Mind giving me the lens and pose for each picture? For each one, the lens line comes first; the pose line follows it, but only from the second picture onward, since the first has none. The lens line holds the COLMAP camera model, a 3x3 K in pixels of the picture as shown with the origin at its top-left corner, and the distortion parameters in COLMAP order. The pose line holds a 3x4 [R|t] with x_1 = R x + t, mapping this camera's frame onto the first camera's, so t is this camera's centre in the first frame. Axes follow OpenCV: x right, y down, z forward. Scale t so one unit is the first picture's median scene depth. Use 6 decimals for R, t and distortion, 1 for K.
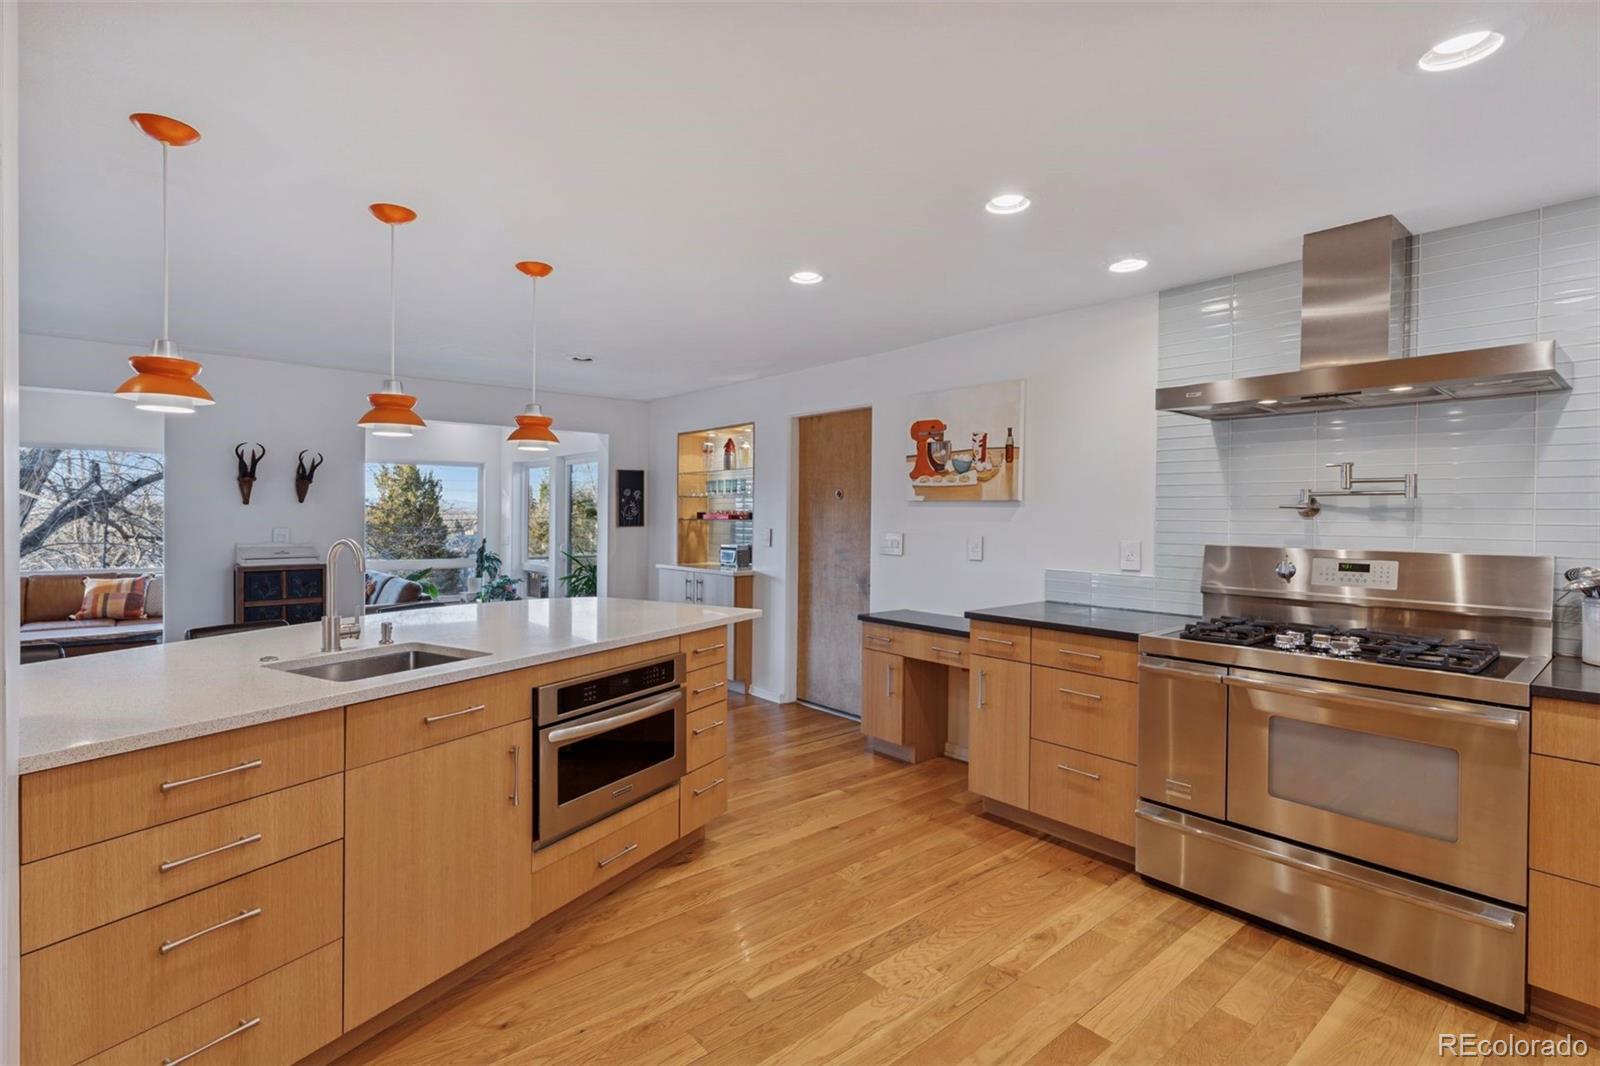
lens RADIAL K [[764.1, 0, 804.5], [0, 764.1, 518.8], [0, 0, 1]] dist [0.000010, -0.000866]
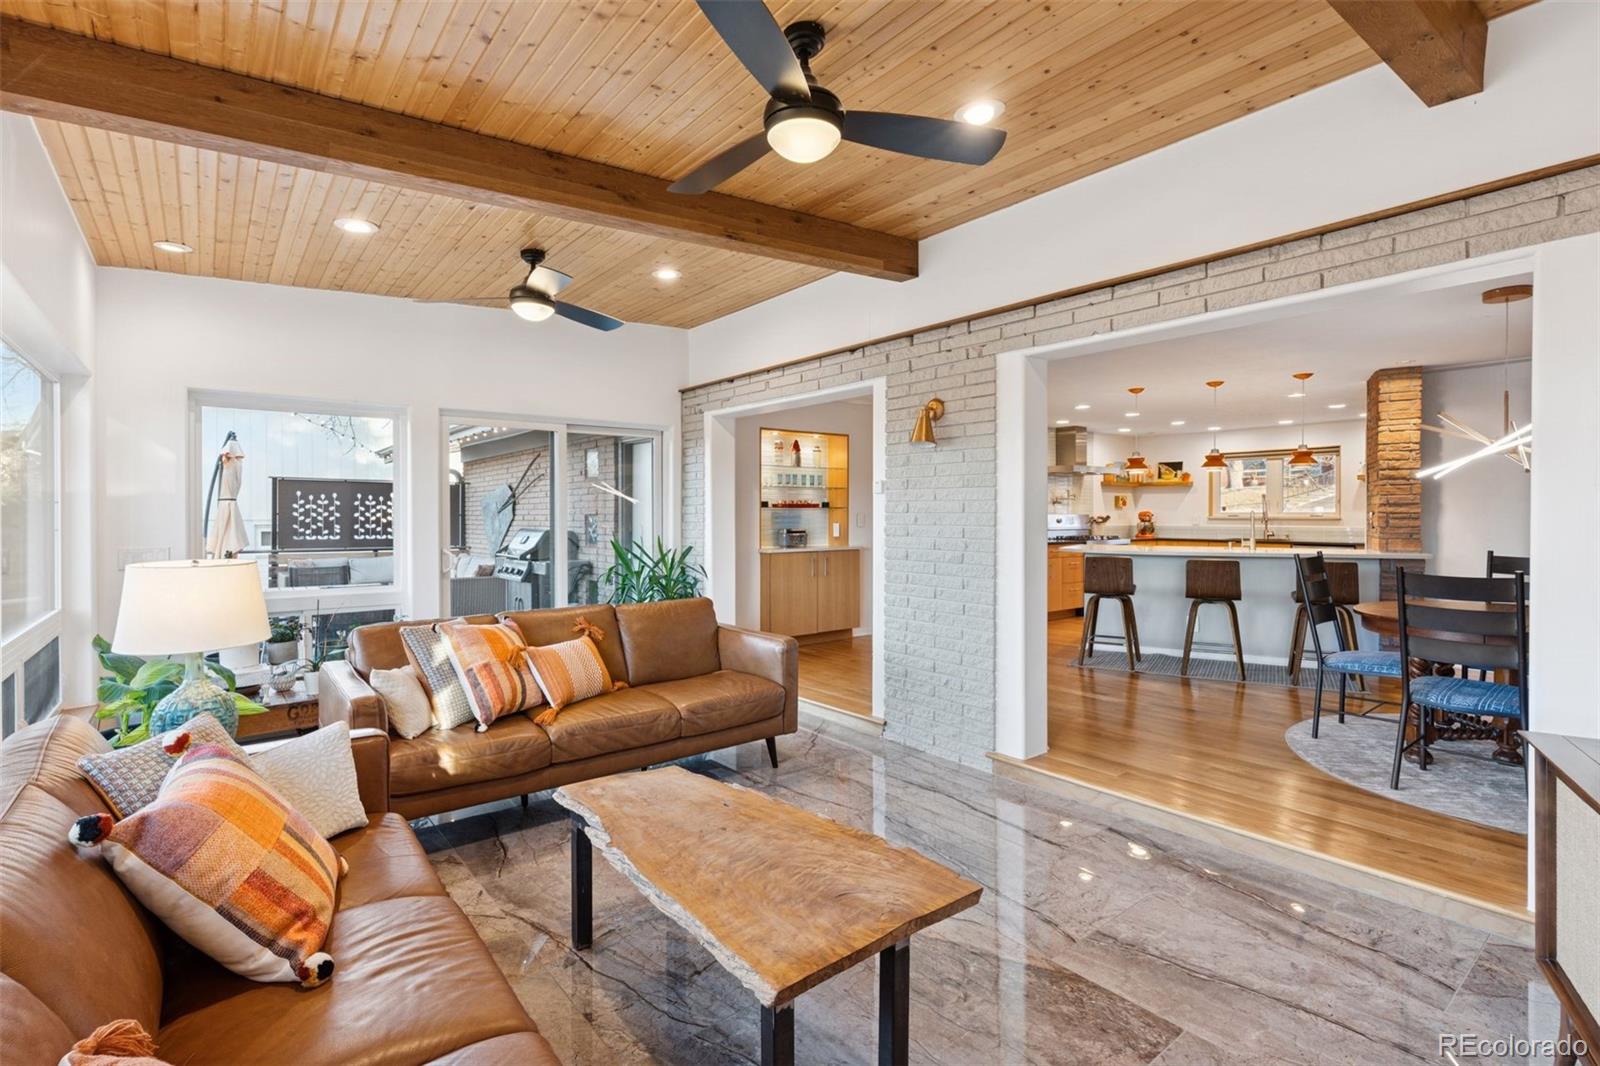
lens RADIAL K [[764.1, 0, 791.4], [0, 764.1, 524.1], [0, 0, 1]] dist [0.000010, -0.000866]
pose [[0.043883, -0.016784, 0.998896, -2.542760], [0.009858, 0.999817, 0.016366, 0.013084], [-0.998988, 0.009129, 0.044041, 1.863190]]
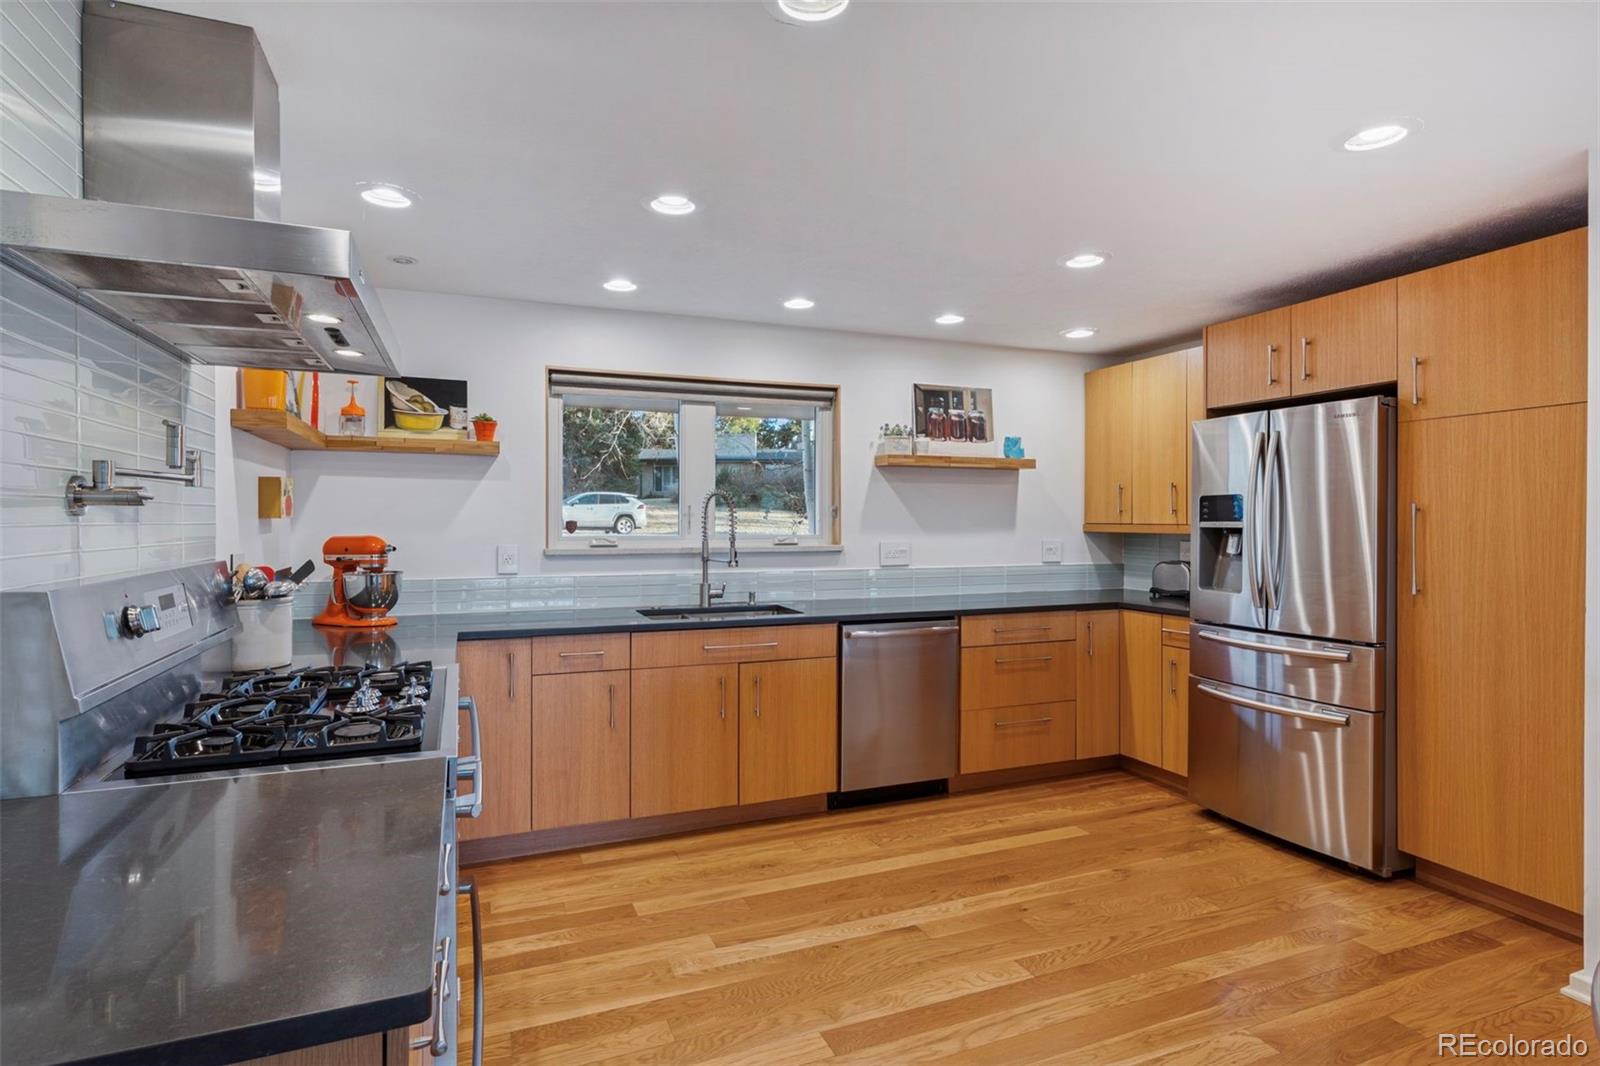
lens RADIAL K [[830.8, 0, 800.0], [0, 830.8, 521.7], [0, 0, 1]] dist [-0.005807, 0.000445]
pose [[-0.949942, -0.006606, 0.312357, 0.041937], [-0.002690, 0.999912, 0.012965, -0.005274], [-0.312415, 0.011476, -0.949876, 1.272996]]
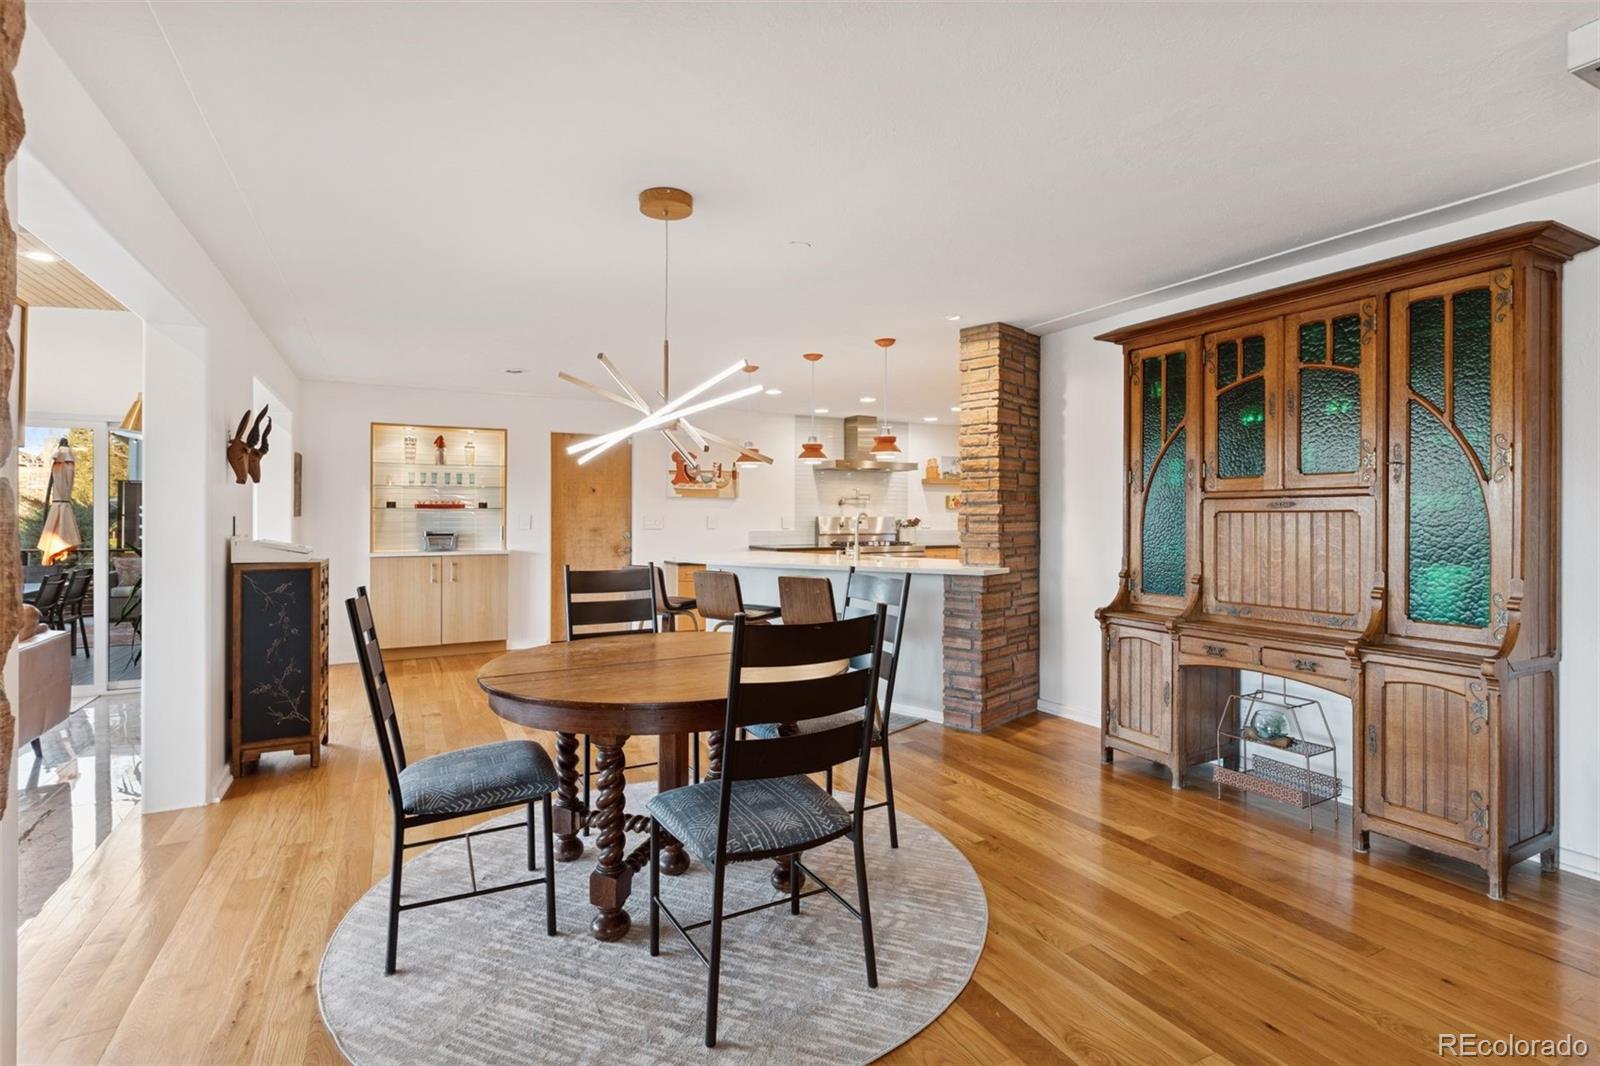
lens RADIAL K [[764.1, 0, 799.6], [0, 764.1, 518.5], [0, 0, 1]] dist [0.000010, -0.000866]
pose [[0.226184, -0.005721, 0.974068, -2.085048], [0.008141, 0.999959, 0.003982, 0.029773], [-0.974051, 0.007029, 0.226222, 0.459783]]
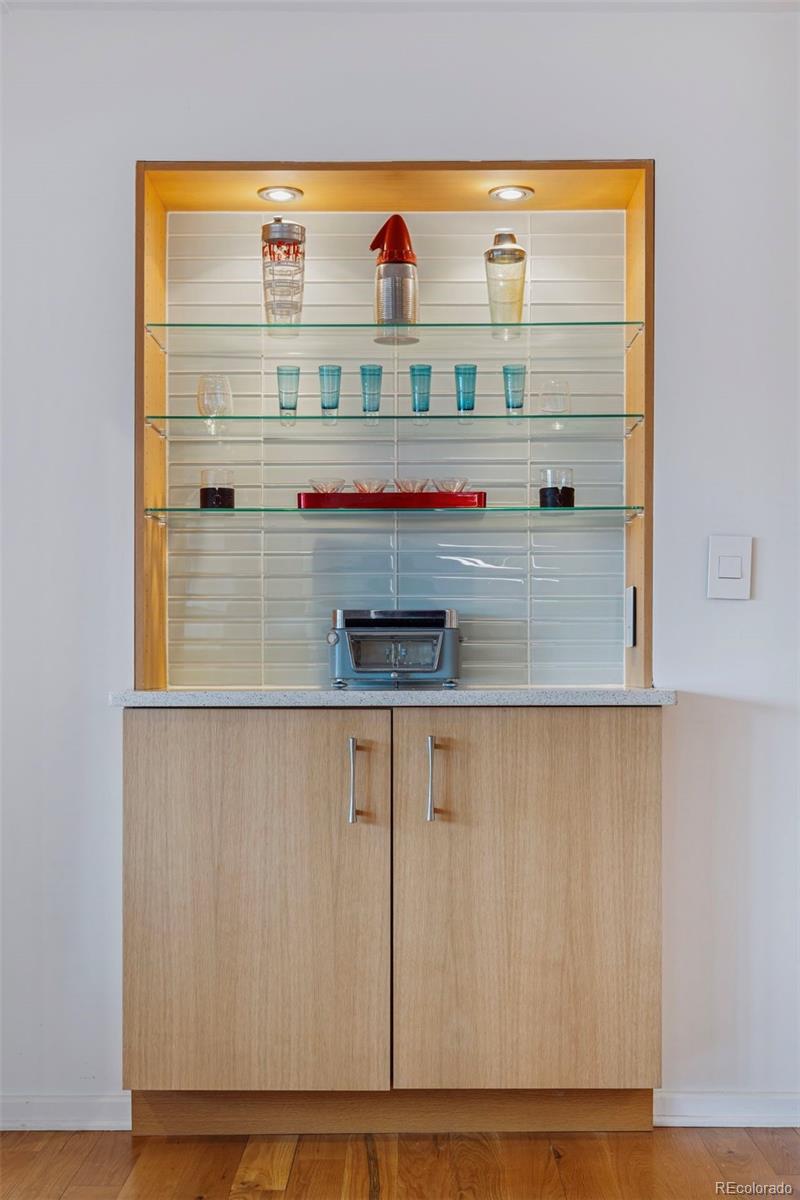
lens RADIAL K [[1654.2, 0, 401.5], [0, 1654.2, 637.4], [0, 0, 1]] dist [-0.013213, 0.000000]
pose [[0.654463, -0.003389, 0.756087, -1.059682], [0.007711, 0.999968, -0.002192, 0.089806], [-0.756055, 0.007265, 0.654468, 1.195701]]
